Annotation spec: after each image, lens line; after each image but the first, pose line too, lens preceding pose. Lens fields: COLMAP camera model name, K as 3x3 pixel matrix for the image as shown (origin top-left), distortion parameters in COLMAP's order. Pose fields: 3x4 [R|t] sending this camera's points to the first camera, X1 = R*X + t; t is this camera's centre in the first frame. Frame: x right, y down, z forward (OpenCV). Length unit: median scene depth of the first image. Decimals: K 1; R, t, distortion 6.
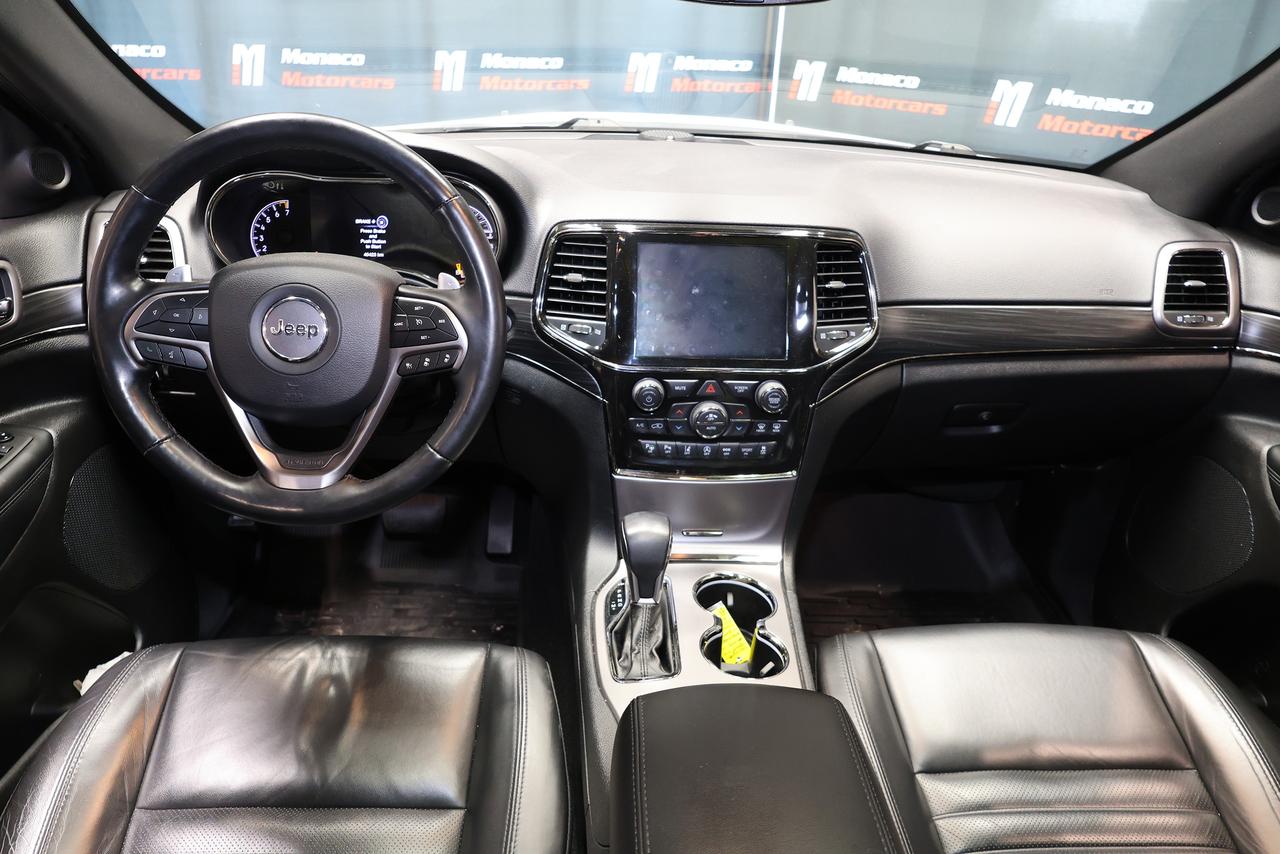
lens RADIAL K [[912.9, 0, 640.3], [0, 912.9, 424.9], [0, 0, 1]] dist [0.023519, -0.009644]
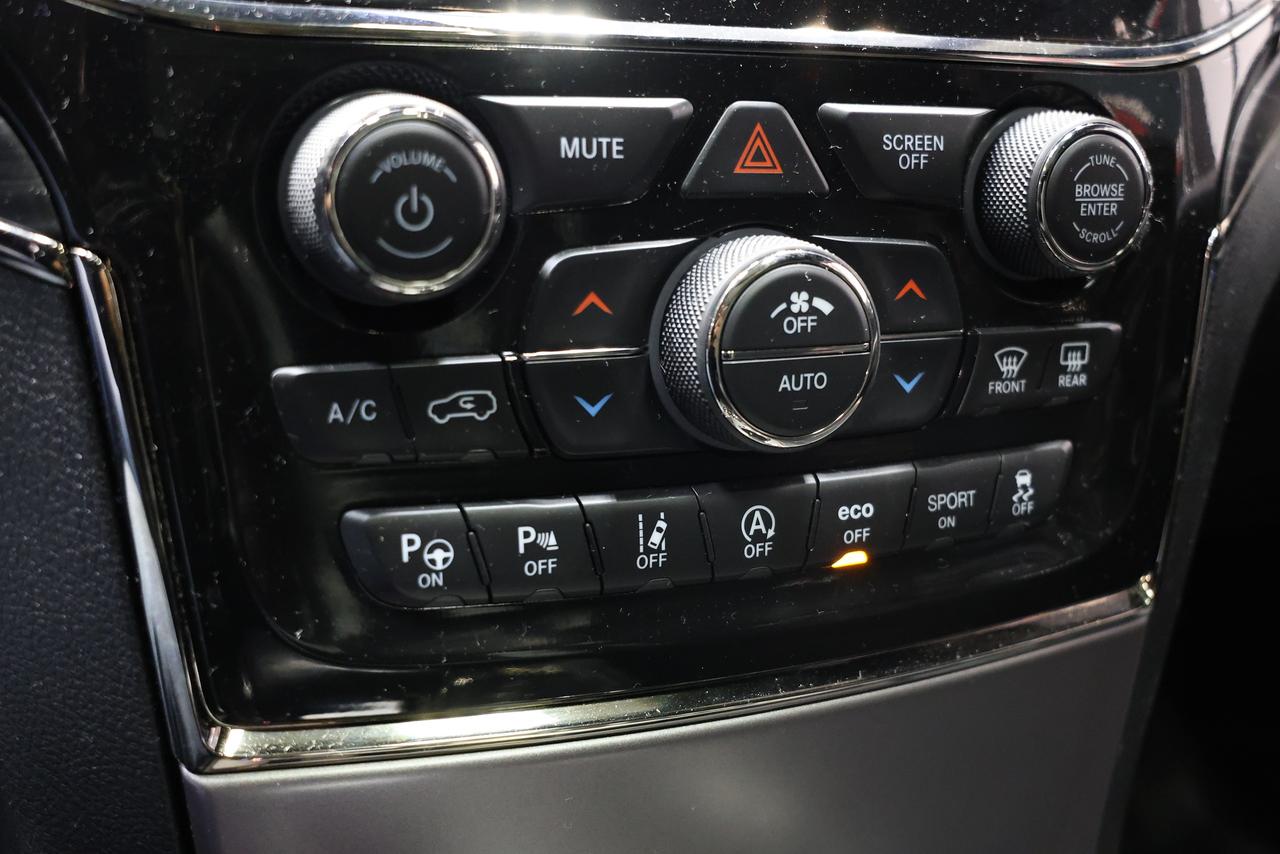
lens RADIAL K [[1411.7, 0, 643.2], [0, 1411.7, 426.5], [0, 0, 1]] dist [0.024483, 0.000000]
pose [[0.930910, -0.095907, 0.352431, -0.037792], [0.126274, 0.989919, -0.064154, 0.023640], [-0.342725, 0.104225, 0.933636, 0.769295]]
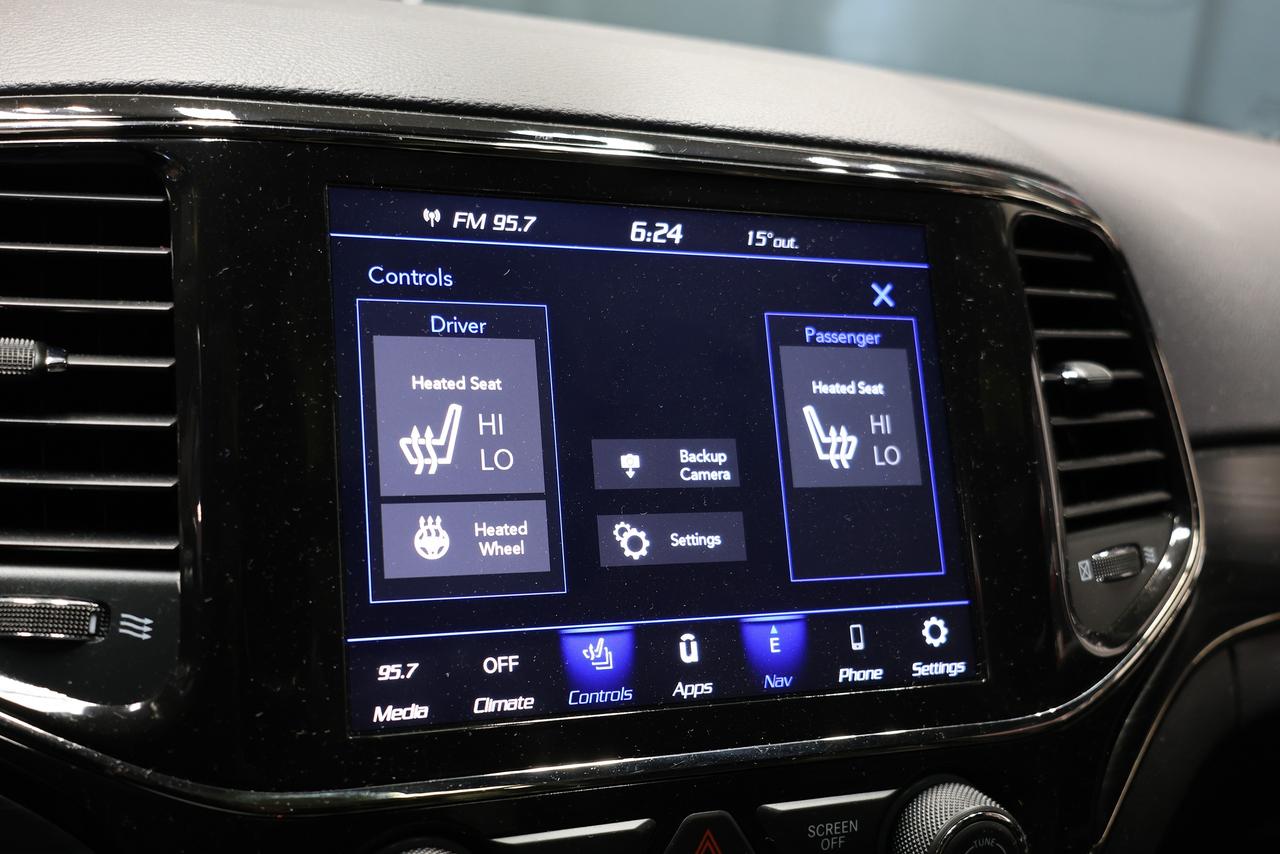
lens RADIAL K [[1411.7, 0, 645.6], [0, 1411.7, 423.8], [0, 0, 1]] dist [0.024483, 0.000000]
pose [[0.939428, -0.030048, 0.341426, -0.046079], [0.093363, 0.980914, -0.170561, -0.082252], [-0.329784, 0.192106, 0.924304, 0.677945]]
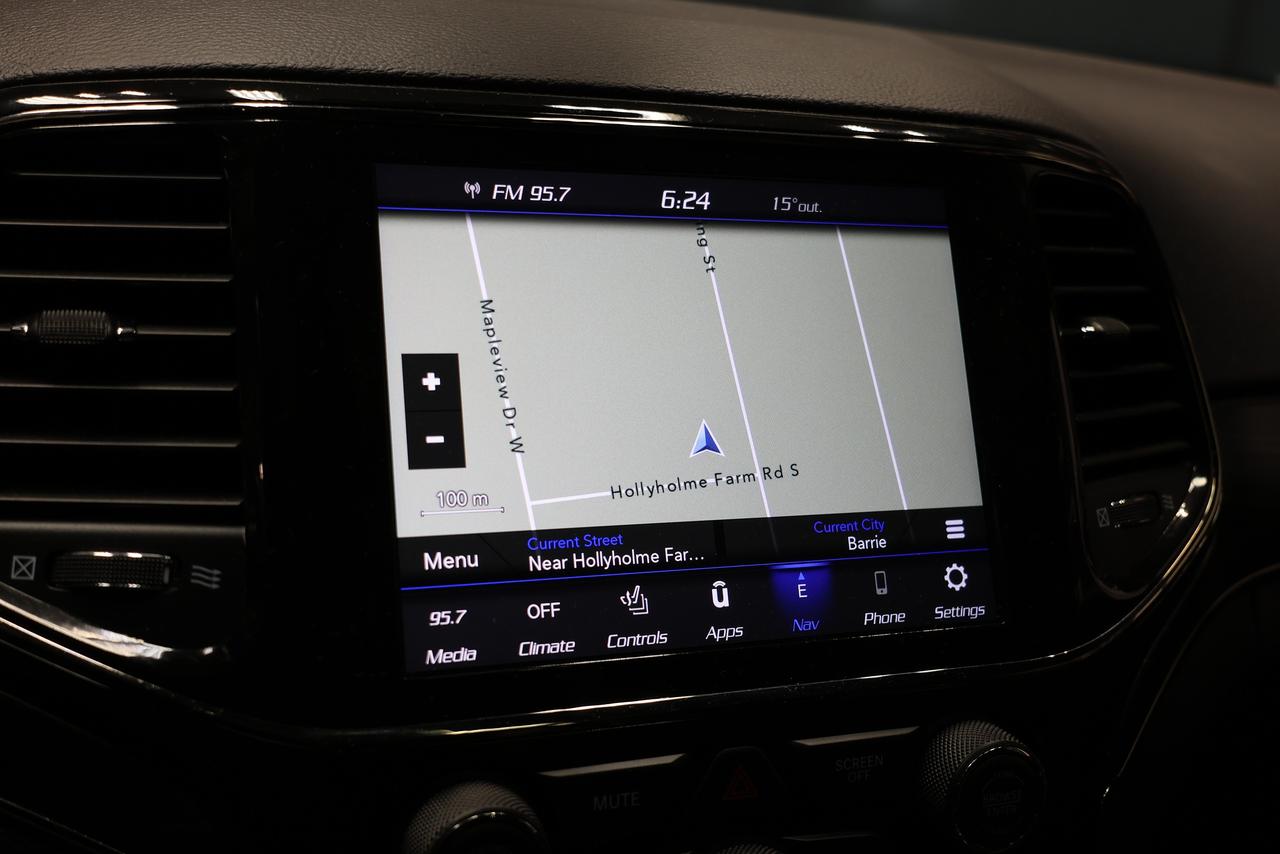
lens RADIAL K [[1411.7, 0, 644.6], [0, 1411.7, 413.2], [0, 0, 1]] dist [0.024483, 0.000000]
pose [[0.948792, -0.049829, 0.311946, -0.050139], [0.100362, 0.983867, -0.148097, -0.080336], [-0.299534, 0.171820, 0.938487, 0.659455]]
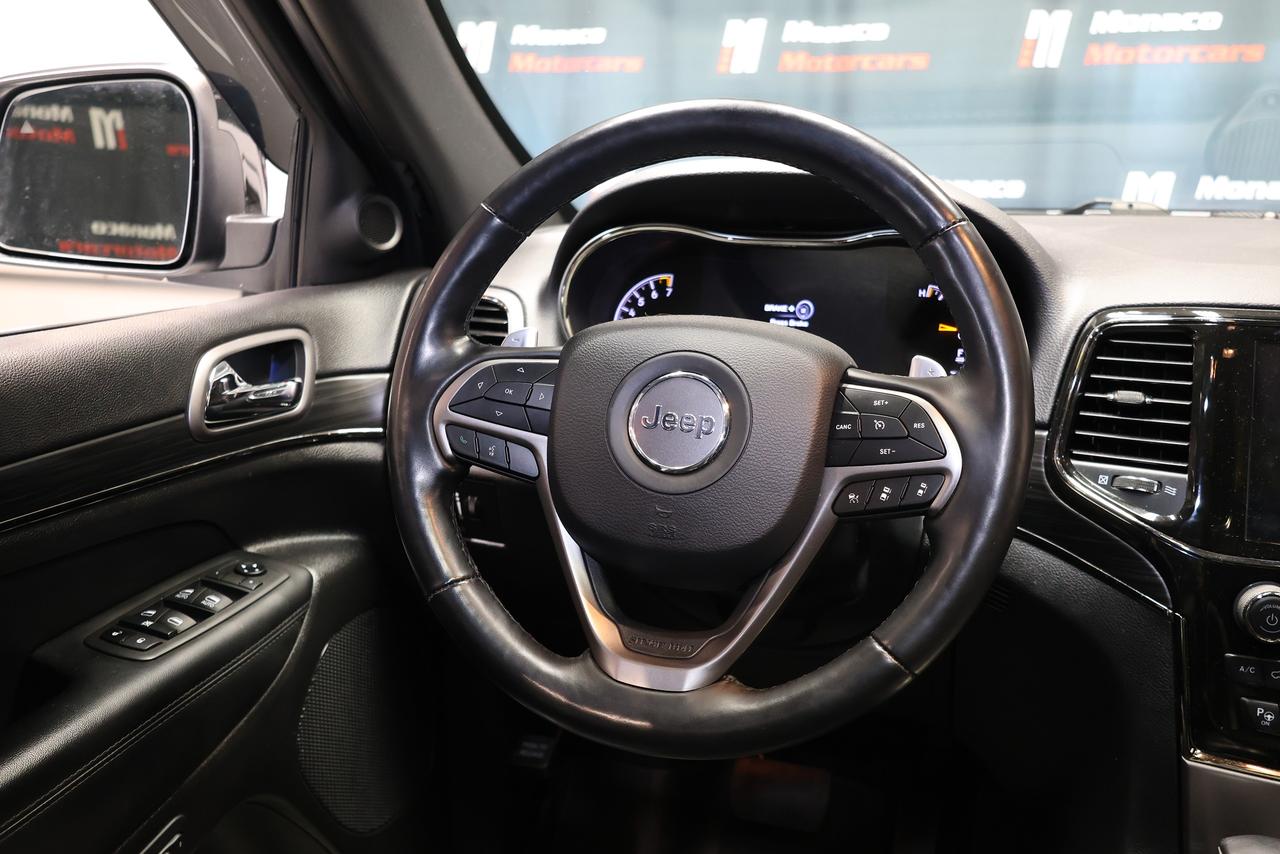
lens RADIAL K [[1228.9, 0, 640.5], [0, 1228.9, 424.6], [0, 0, 1]] dist [0.022504, 0.000000]
pose [[0.942236, 0.059773, -0.329572, -0.105292], [-0.133944, 0.969090, -0.207182, 0.059200], [0.307001, 0.239358, 0.921118, 0.189343]]
